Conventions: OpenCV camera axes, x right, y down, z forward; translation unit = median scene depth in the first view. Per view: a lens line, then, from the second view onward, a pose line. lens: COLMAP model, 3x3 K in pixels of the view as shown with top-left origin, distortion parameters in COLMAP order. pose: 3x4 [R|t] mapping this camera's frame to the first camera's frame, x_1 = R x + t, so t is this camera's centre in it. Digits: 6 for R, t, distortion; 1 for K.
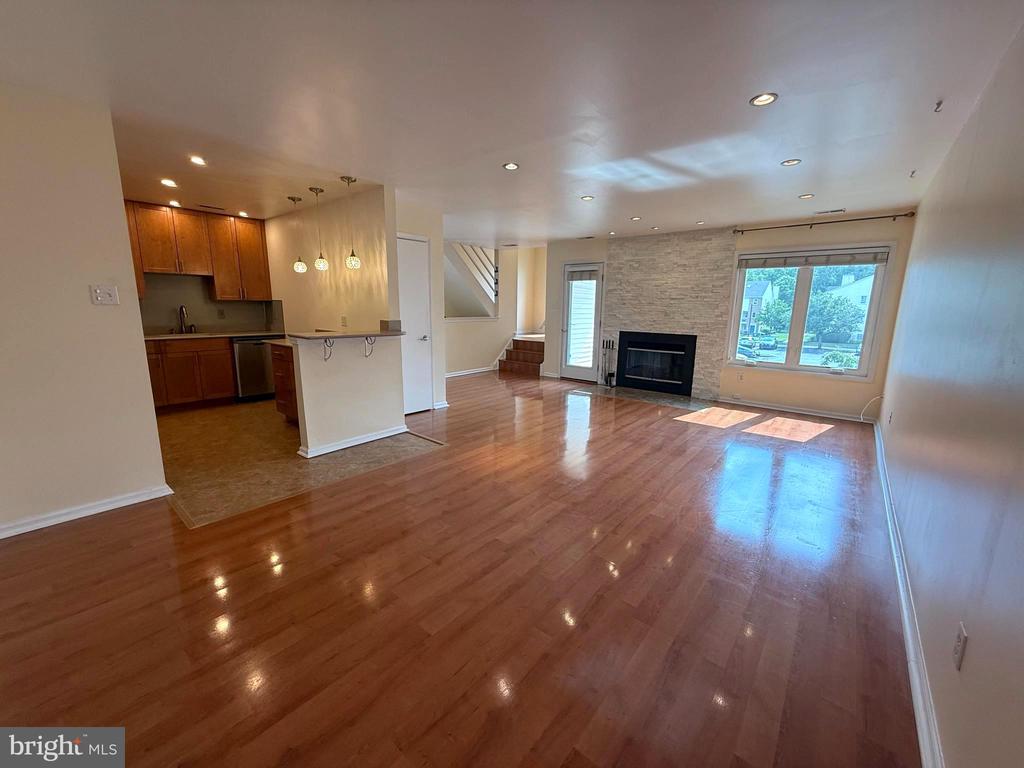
lens RADIAL K [[408.3, 0, 509.1], [0, 408.3, 382.9], [0, 0, 1]] dist [0.000208, 0.000405]
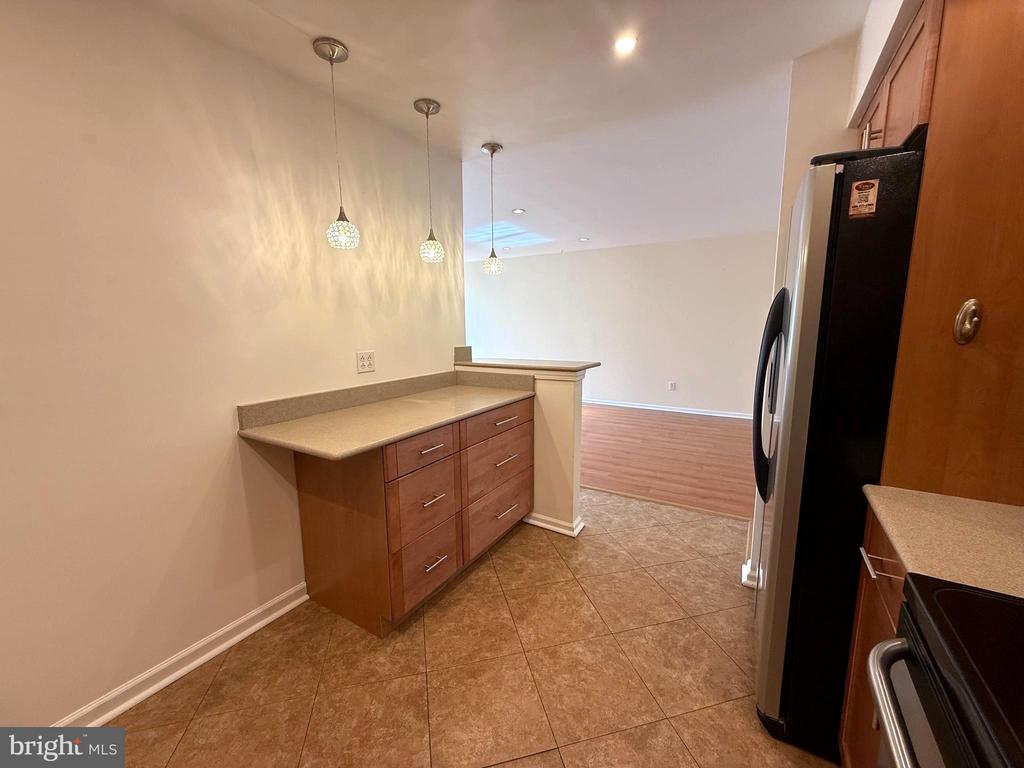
lens RADIAL K [[408.3, 0, 510.1], [0, 408.3, 382.7], [0, 0, 1]] dist [0.000208, 0.000405]
pose [[-0.143112, -0.163318, 0.976138, -0.754802], [0.191034, 0.963185, 0.189158, -0.155705], [-0.971095, 0.213546, -0.106644, 0.745393]]
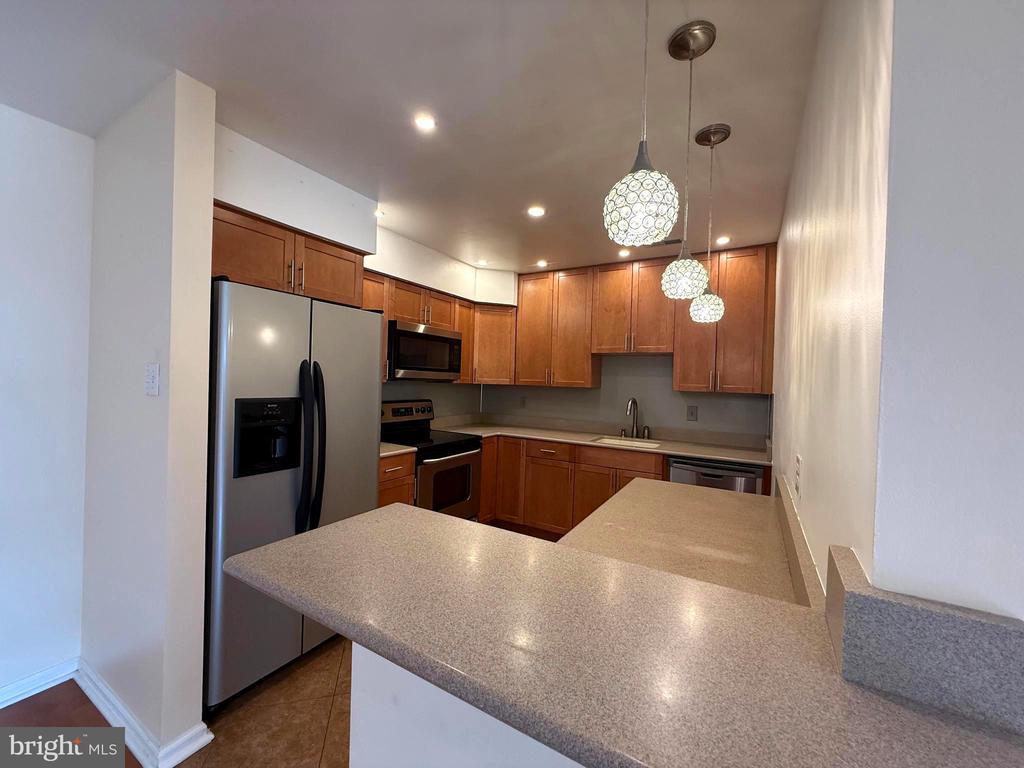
lens RADIAL K [[408.3, 0, 510.5], [0, 408.3, 379.7], [0, 0, 1]] dist [0.000208, 0.000405]
pose [[0.161986, -0.008851, -0.986753, -0.141284], [-0.210983, 0.976526, -0.043394, -0.134994], [0.963974, 0.215218, 0.156316, 0.636419]]
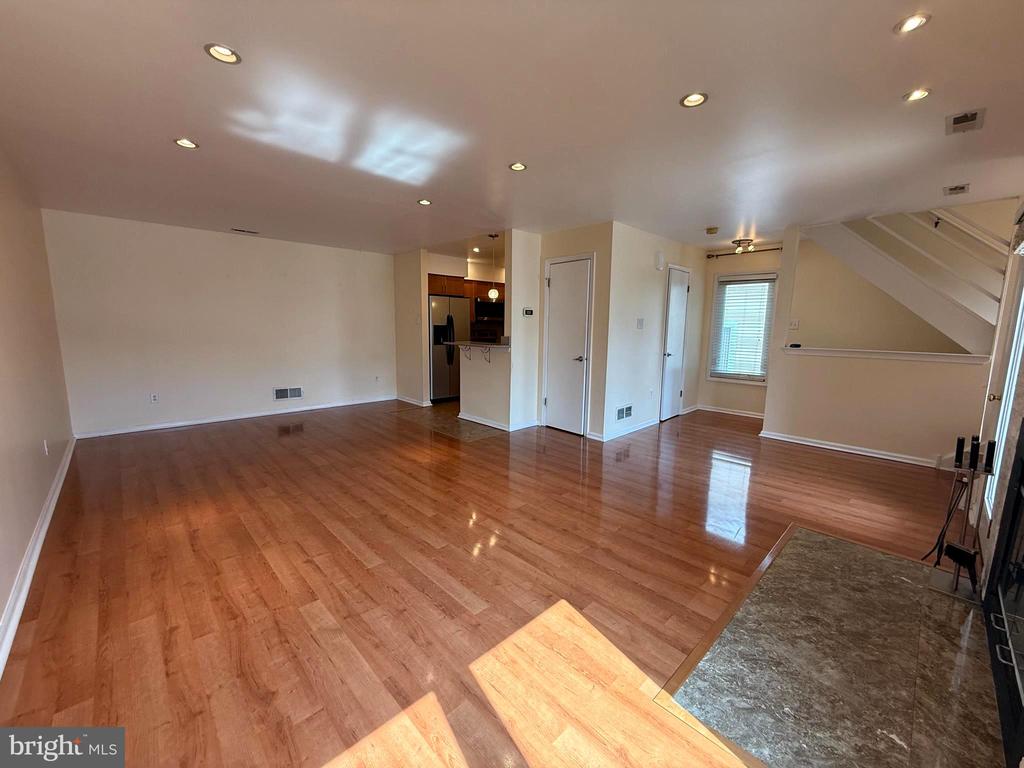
lens RADIAL K [[408.3, 0, 507.8], [0, 408.3, 382.5], [0, 0, 1]] dist [0.000208, 0.000405]
pose [[-0.114625, 0.125172, -0.985491, 0.690109], [-0.199822, 0.968848, 0.146300, -0.146745], [0.973104, 0.213693, -0.086042, 0.838439]]
